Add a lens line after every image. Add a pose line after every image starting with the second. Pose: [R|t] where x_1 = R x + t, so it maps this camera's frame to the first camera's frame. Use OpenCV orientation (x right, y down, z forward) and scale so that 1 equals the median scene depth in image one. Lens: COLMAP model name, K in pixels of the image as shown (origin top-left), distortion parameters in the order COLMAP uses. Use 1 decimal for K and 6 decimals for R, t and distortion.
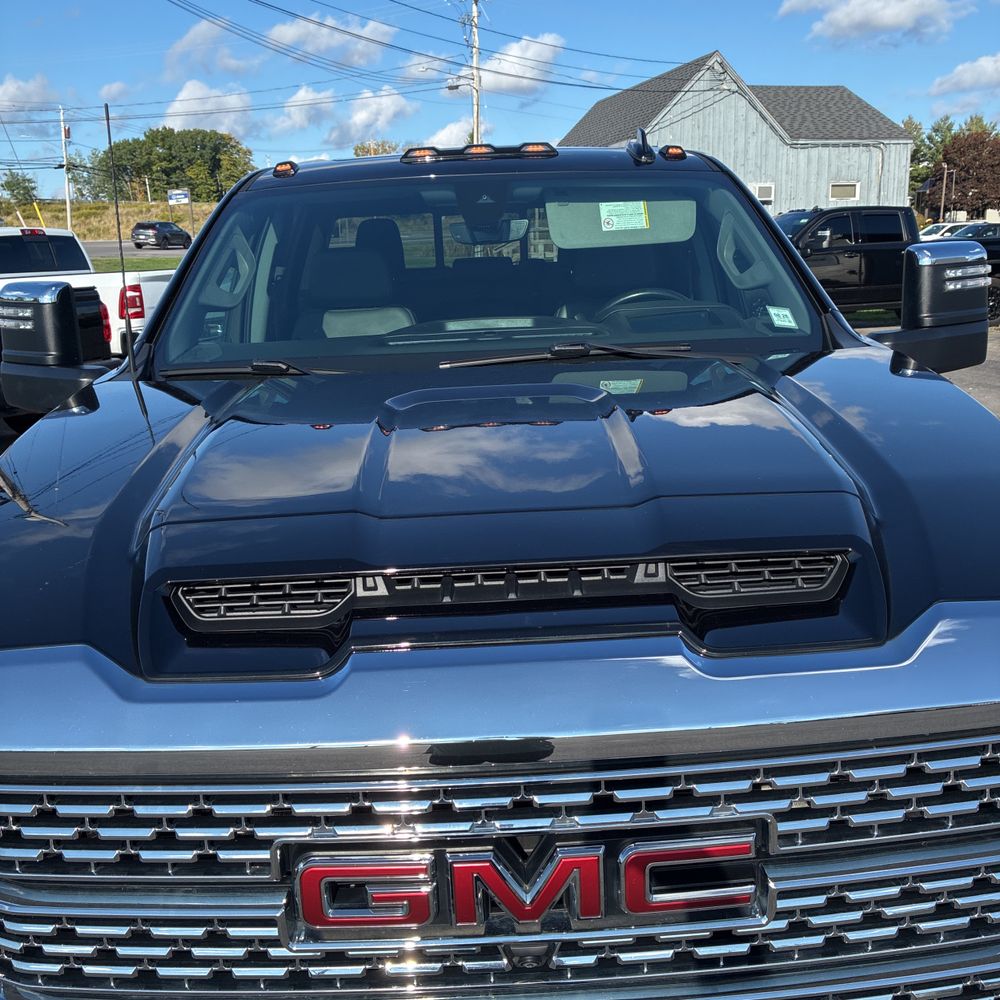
lens RADIAL K [[1028.0, 0, 497.9], [0, 1028.0, 480.0], [0, 0, 1]] dist [0.034954, 0.001128]
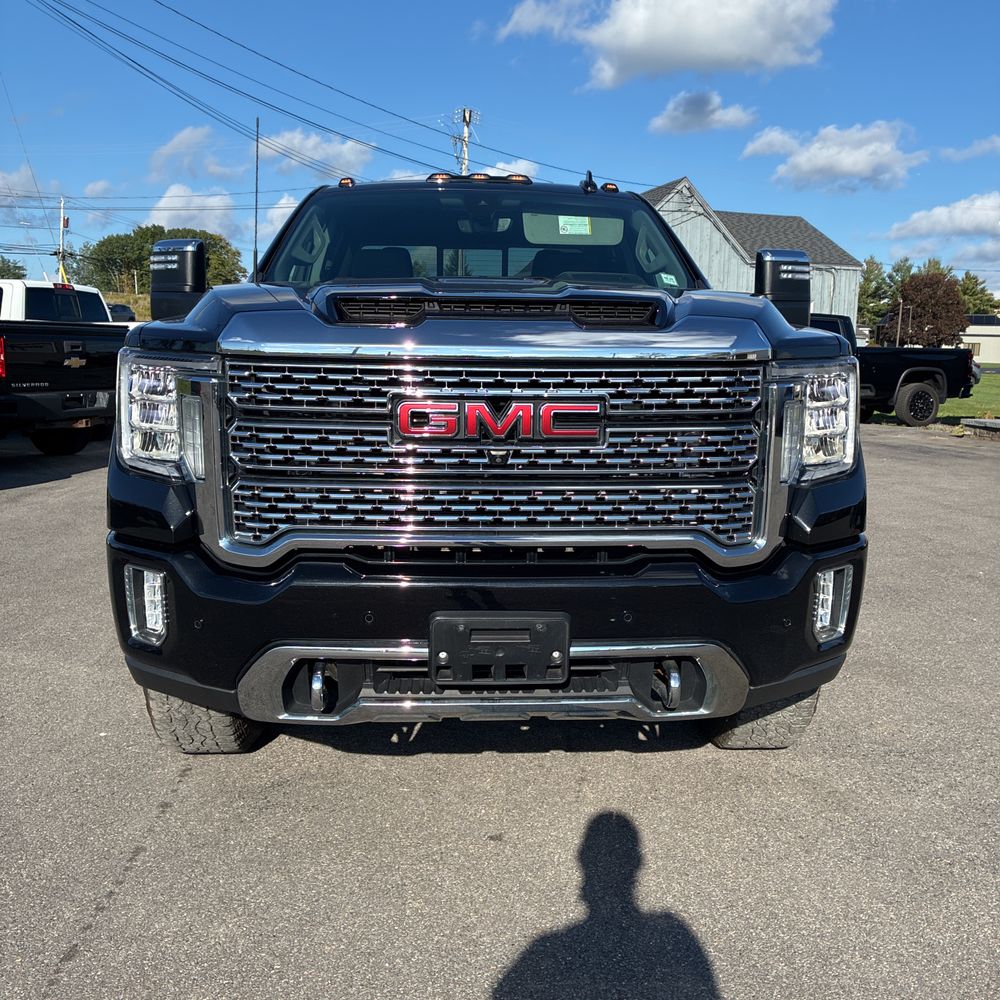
lens RADIAL K [[1028.0, 0, 497.9], [0, 1028.0, 480.0], [0, 0, 1]] dist [0.034954, 0.001128]
pose [[0.998259, 0.051983, 0.027885, -0.010135], [-0.048764, 0.993192, -0.105795, 0.264930], [-0.033195, 0.104251, 0.993997, -0.423726]]
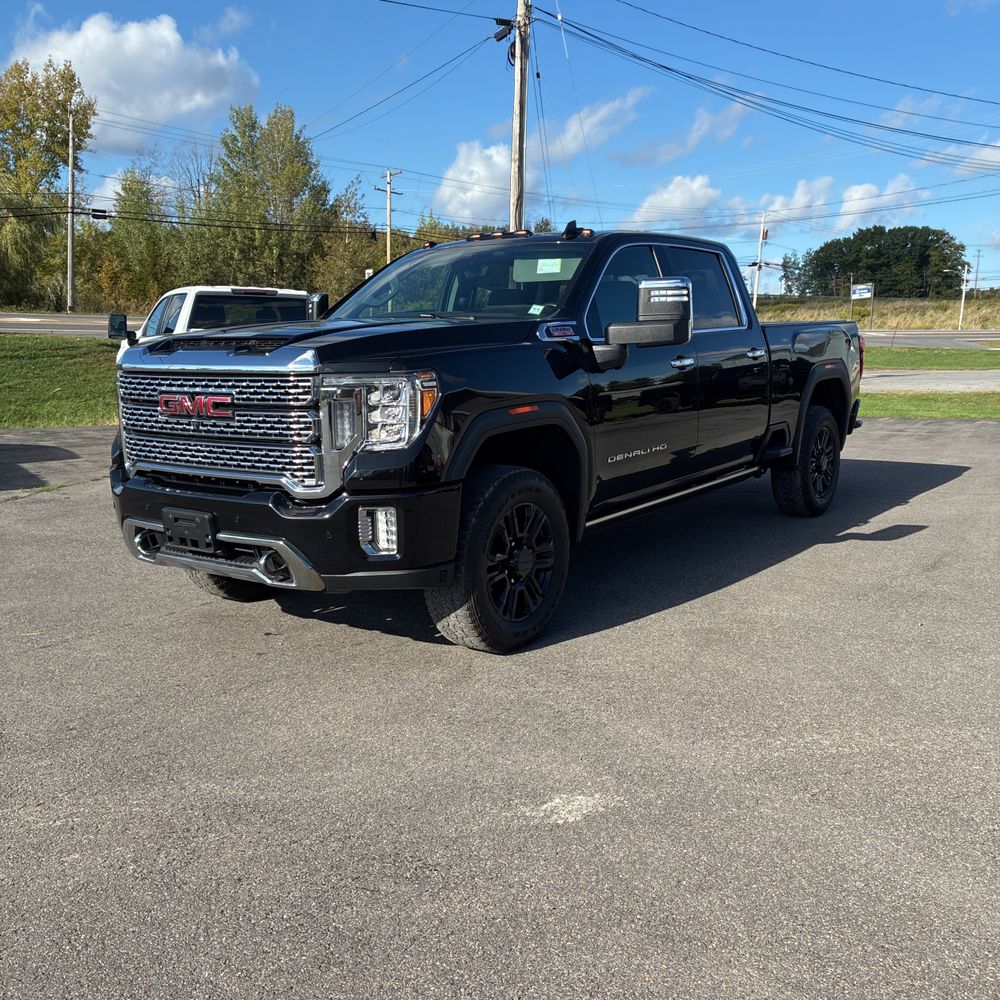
lens RADIAL K [[1011.0, 0, 500.0], [0, 1011.0, 500.0], [0, 0, 1]] dist [0.128756, -0.269584]
pose [[0.798391, 0.128437, -0.588282, 1.206475], [-0.168052, 0.985694, -0.012871, 0.213554], [0.578213, 0.109138, 0.808553, -0.541493]]
